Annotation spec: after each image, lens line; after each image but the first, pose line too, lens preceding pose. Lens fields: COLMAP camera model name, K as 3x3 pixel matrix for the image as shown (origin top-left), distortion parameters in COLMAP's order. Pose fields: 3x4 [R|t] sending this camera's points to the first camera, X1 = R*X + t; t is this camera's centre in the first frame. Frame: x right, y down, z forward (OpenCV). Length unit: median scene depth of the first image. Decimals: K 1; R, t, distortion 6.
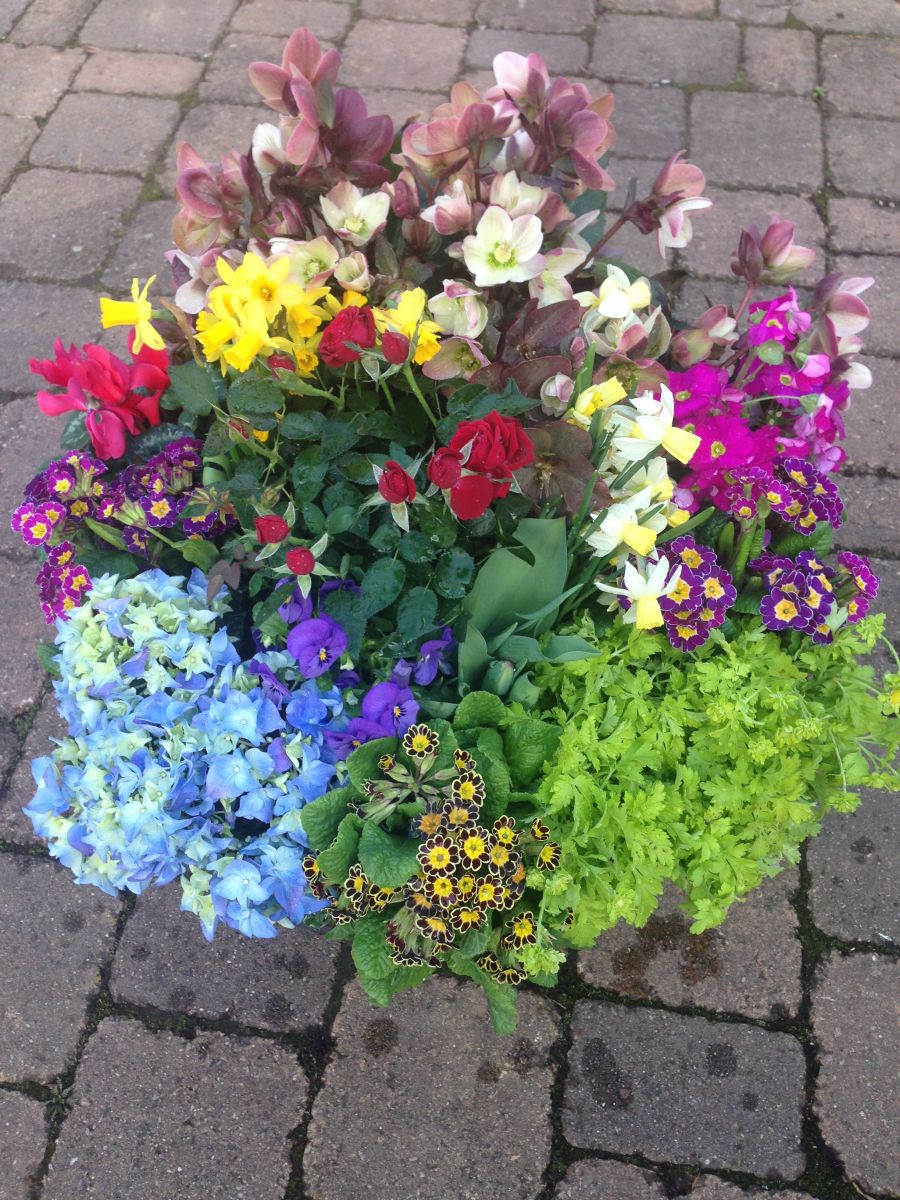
lens RADIAL K [[1134.0, 0, 433.1], [0, 1134.0, 597.5], [0, 0, 1]] dist [0.113436, -0.253973]
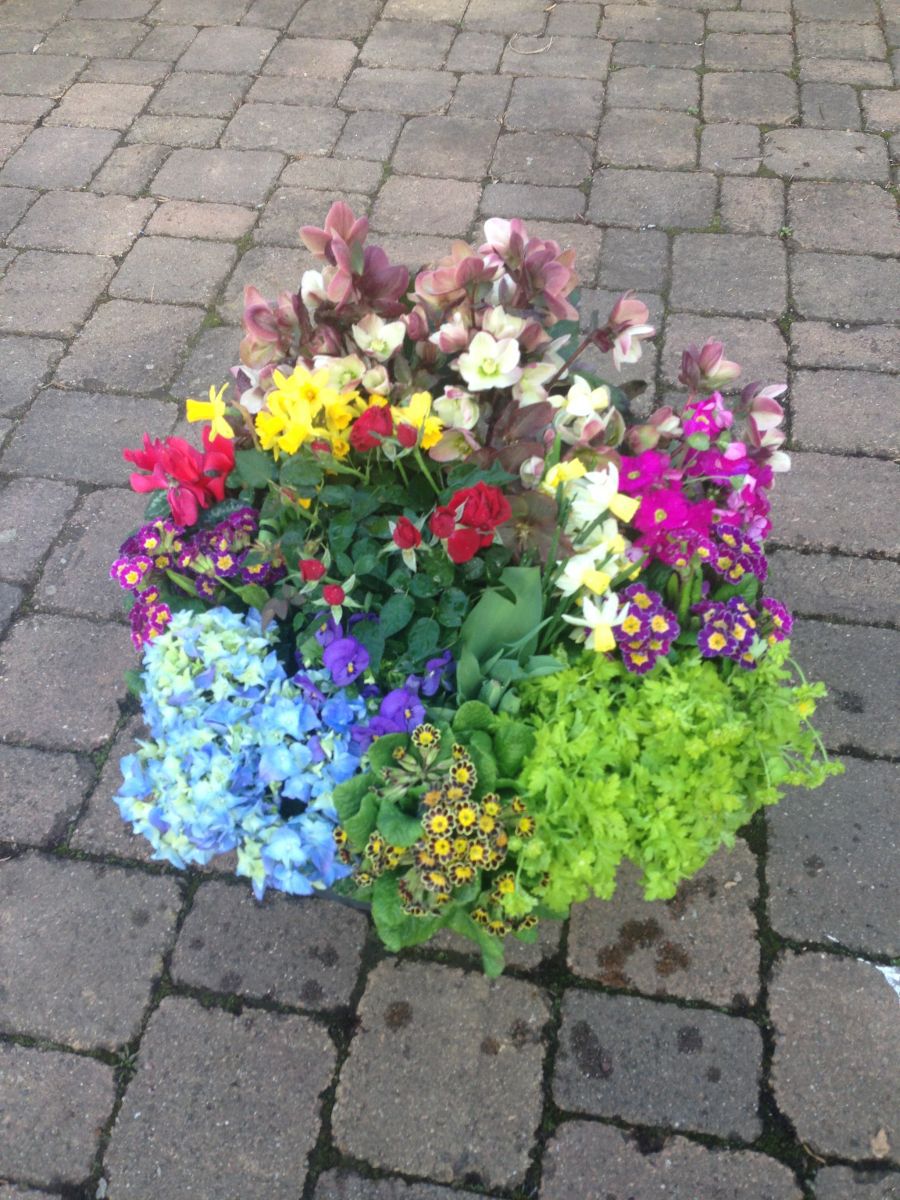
lens RADIAL K [[1102.1, 0, 454.5], [0, 1102.1, 593.7], [0, 0, 1]] dist [0.106402, -0.193901]
pose [[0.999949, -0.001314, -0.010019, 0.030868], [0.000357, 0.995484, -0.094932, 0.076672], [0.010099, 0.094924, 0.995433, -0.233243]]
